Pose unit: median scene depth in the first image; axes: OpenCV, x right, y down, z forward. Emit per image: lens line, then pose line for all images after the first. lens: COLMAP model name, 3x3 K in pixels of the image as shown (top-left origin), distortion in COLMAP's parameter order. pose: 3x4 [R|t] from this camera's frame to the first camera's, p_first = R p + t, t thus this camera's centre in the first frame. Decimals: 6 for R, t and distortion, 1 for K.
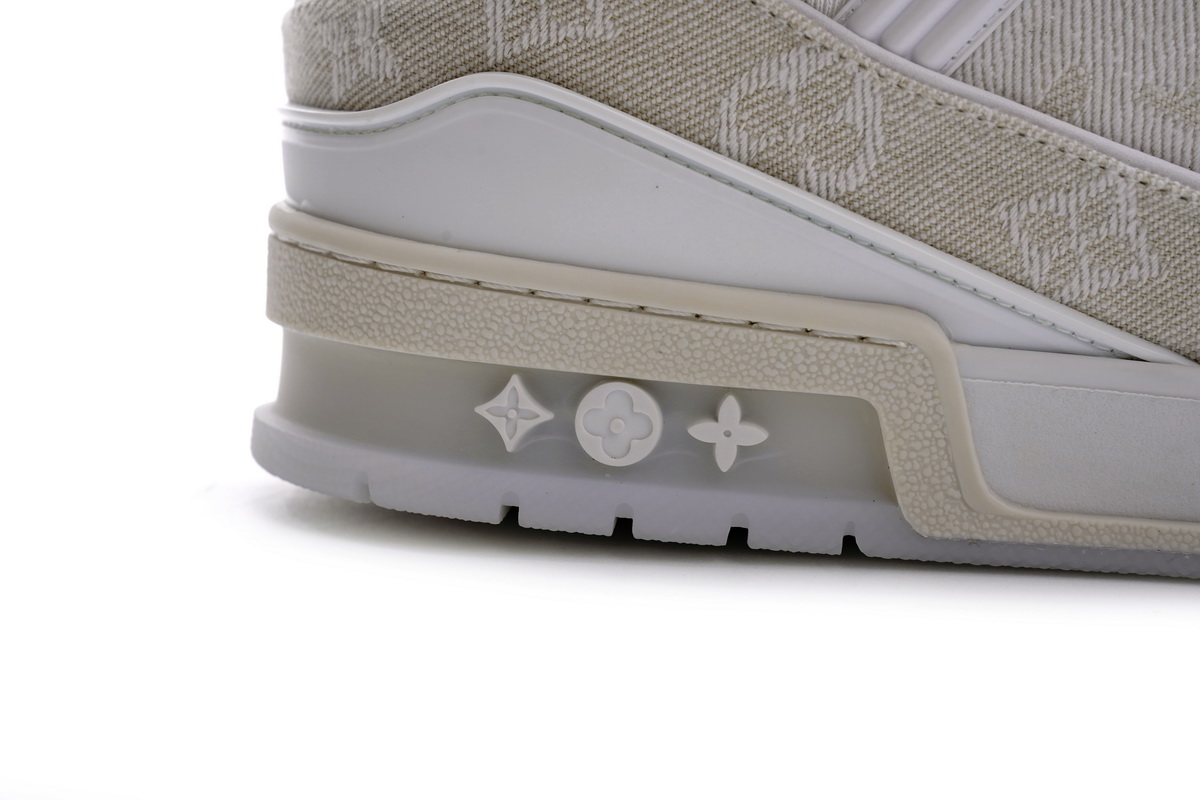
lens RADIAL K [[2320.9, 0, 594.3], [0, 2320.9, 403.0], [0, 0, 1]] dist [0.163427, 0.000000]
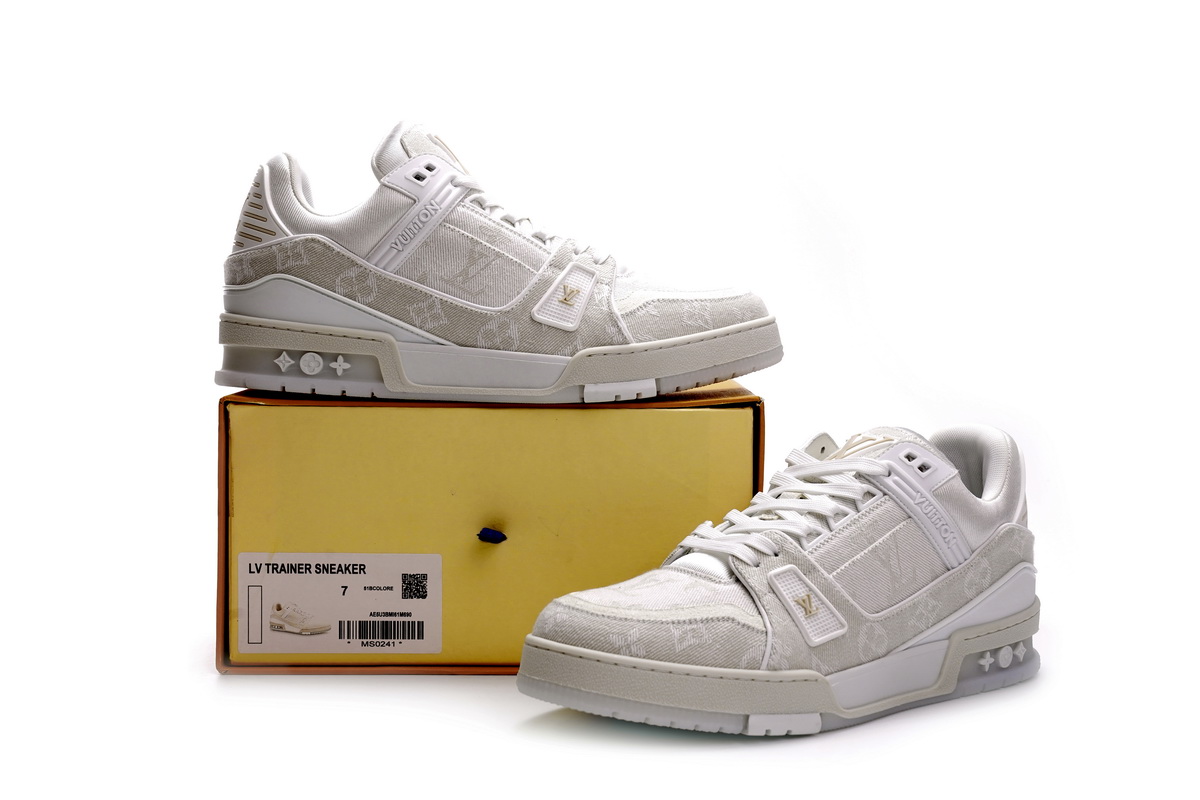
lens RADIAL K [[1642.7, 0, 568.4], [0, 1642.7, 398.3], [0, 0, 1]] dist [0.081574, 0.000000]
pose [[0.997618, -0.010906, 0.068116, 0.253213], [0.018618, 0.993349, -0.113631, 0.391298], [-0.066424, 0.114629, 0.991185, -1.754258]]
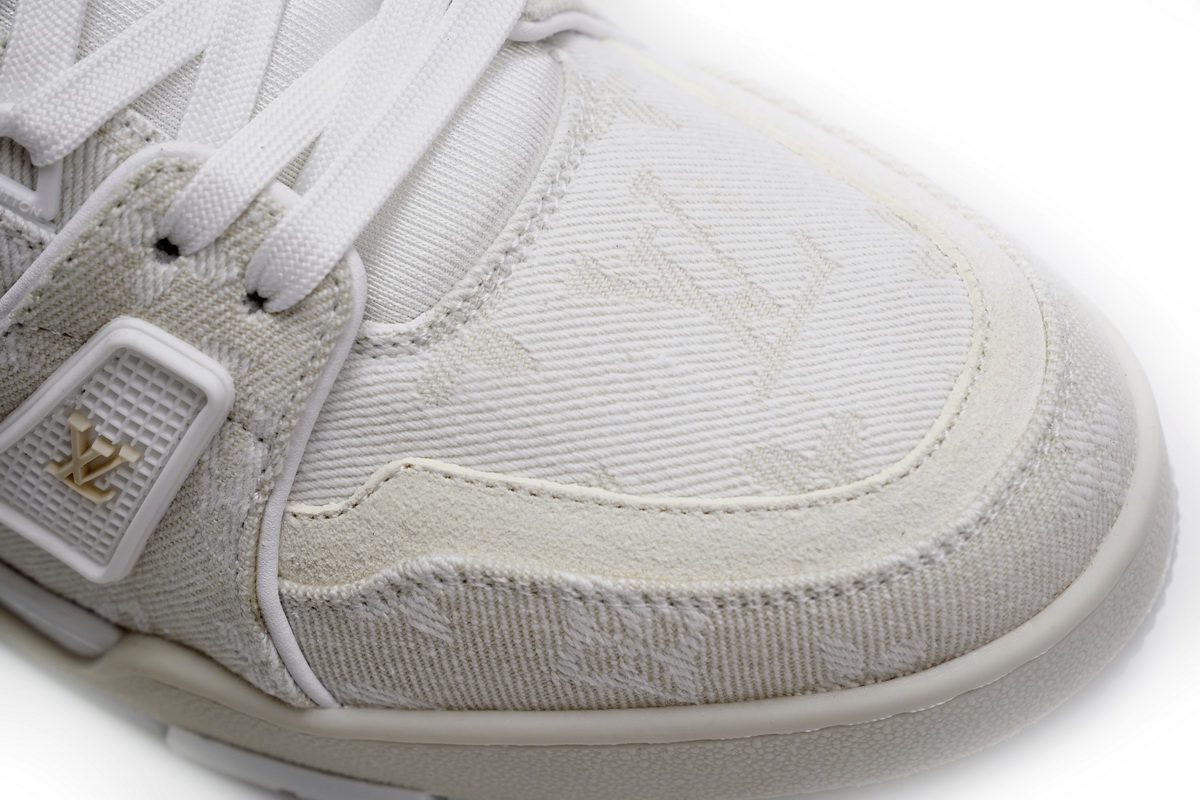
lens RADIAL K [[2320.9, 0, 596.7], [0, 2320.9, 396.4], [0, 0, 1]] dist [0.163427, 0.000000]
pose [[0.902632, 0.334804, -0.270486, 0.867203], [-0.009890, 0.644399, 0.764625, -0.823712], [0.430300, -0.687500, 0.584966, 0.552654]]
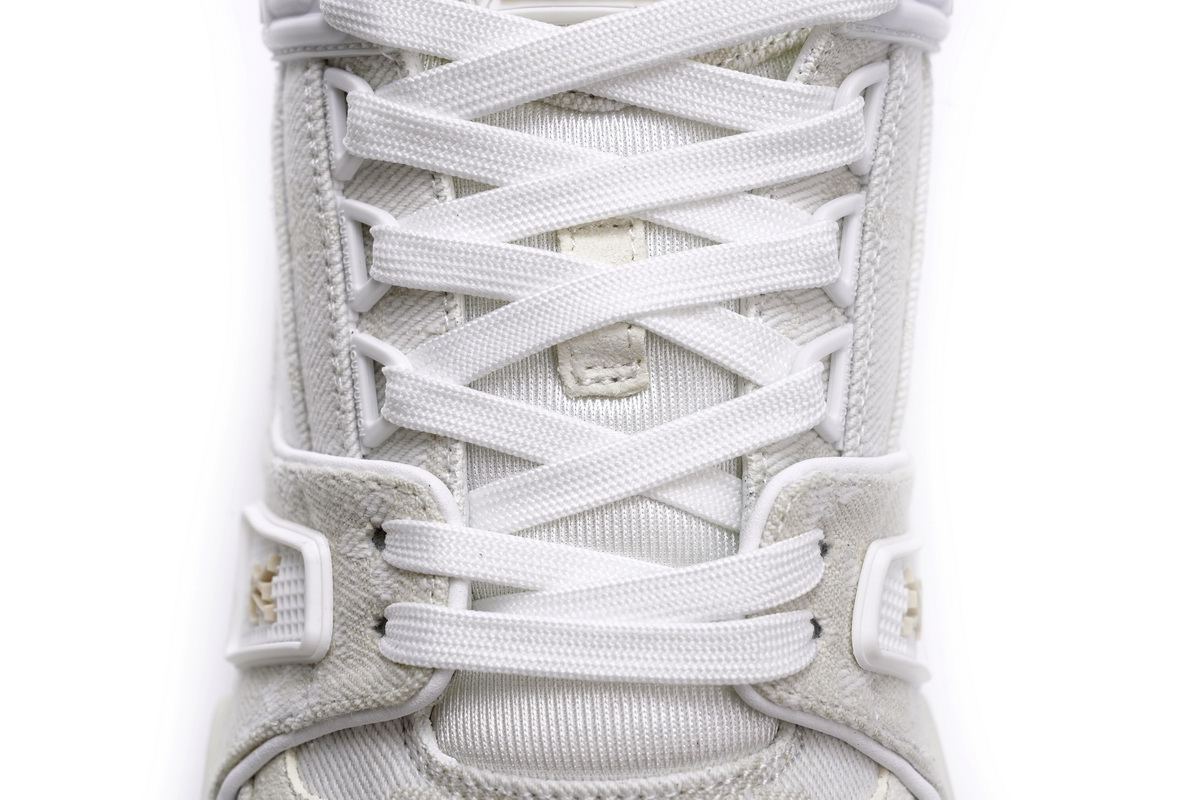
lens RADIAL K [[2320.9, 0, 598.2], [0, 2320.9, 393.6], [0, 0, 1]] dist [0.163427, 0.000000]
pose [[0.002974, 0.832819, -0.553538, 0.970783], [-0.132277, 0.549003, 0.825287, -1.064778], [0.991208, 0.070766, 0.111795, 1.015315]]
